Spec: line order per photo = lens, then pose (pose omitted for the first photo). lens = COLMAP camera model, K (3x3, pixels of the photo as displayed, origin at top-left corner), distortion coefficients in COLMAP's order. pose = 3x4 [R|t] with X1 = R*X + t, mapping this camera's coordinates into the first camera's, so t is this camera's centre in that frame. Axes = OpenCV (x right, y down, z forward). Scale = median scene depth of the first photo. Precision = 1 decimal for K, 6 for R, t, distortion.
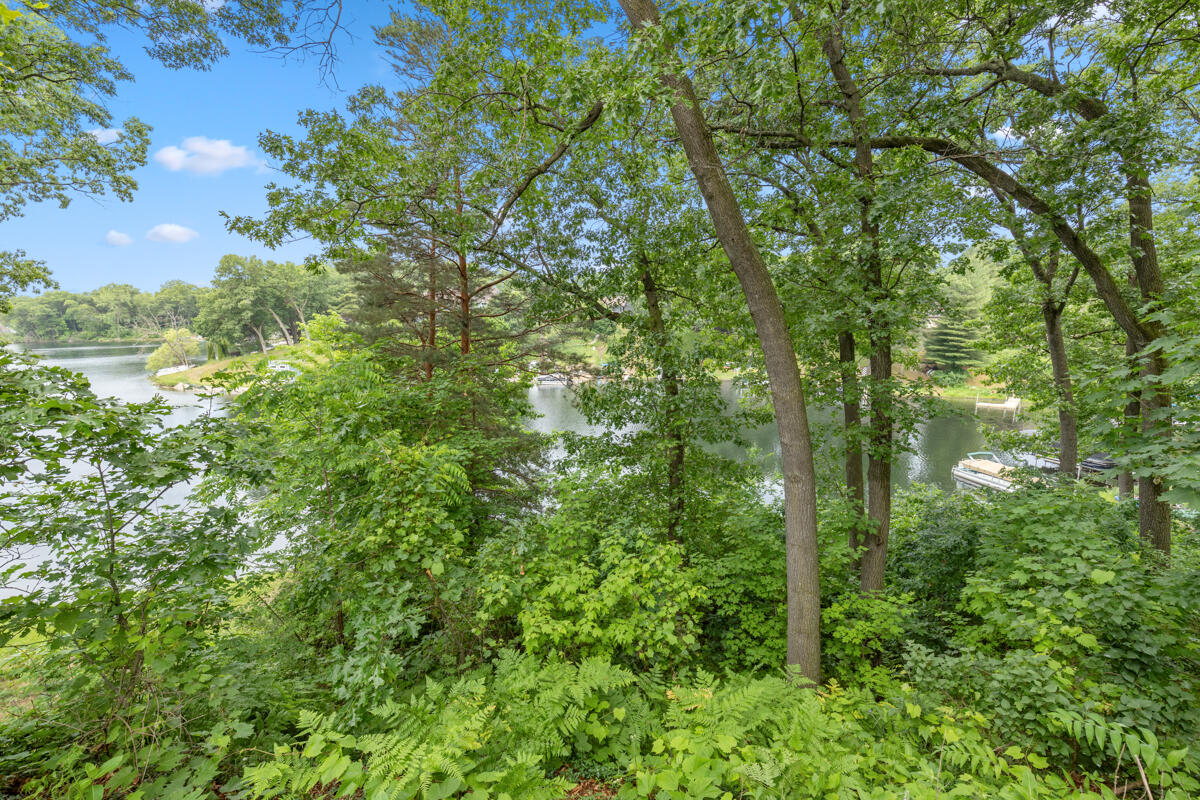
lens RADIAL K [[537.5, 0, 603.6], [0, 537.5, 400.4], [0, 0, 1]] dist [0.001243, -0.000334]
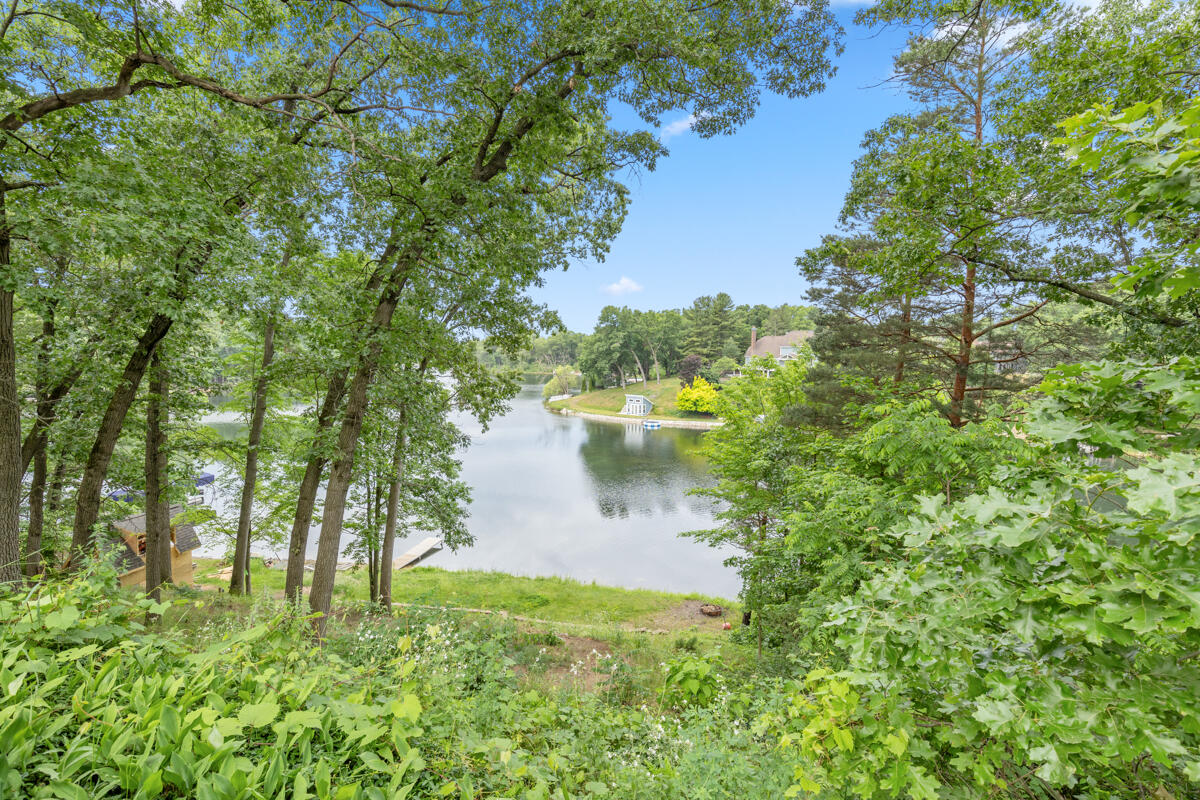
lens RADIAL K [[537.5, 0, 604.7], [0, 537.5, 402.9], [0, 0, 1]] dist [0.001243, -0.000334]
pose [[0.842926, 0.066048, -0.533960, -0.174575], [-0.106904, 0.993209, -0.045907, 0.005707], [0.527302, 0.095778, 0.844263, -0.007343]]
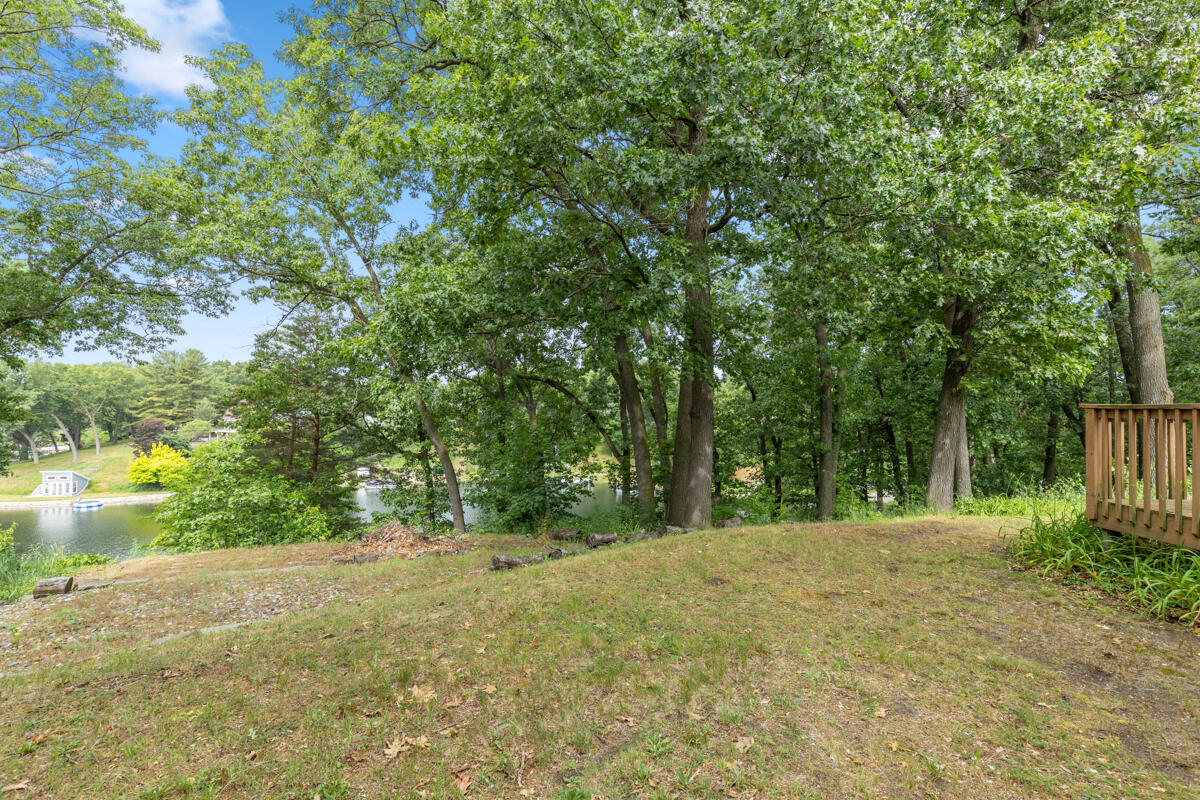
lens RADIAL K [[537.5, 0, 605.6], [0, 537.5, 400.7], [0, 0, 1]] dist [0.001243, -0.000334]
pose [[0.958083, 0.016383, 0.286023, 0.081585], [0.036396, 0.983315, -0.178235, 0.018919], [-0.284170, 0.181174, 0.941500, -0.550791]]
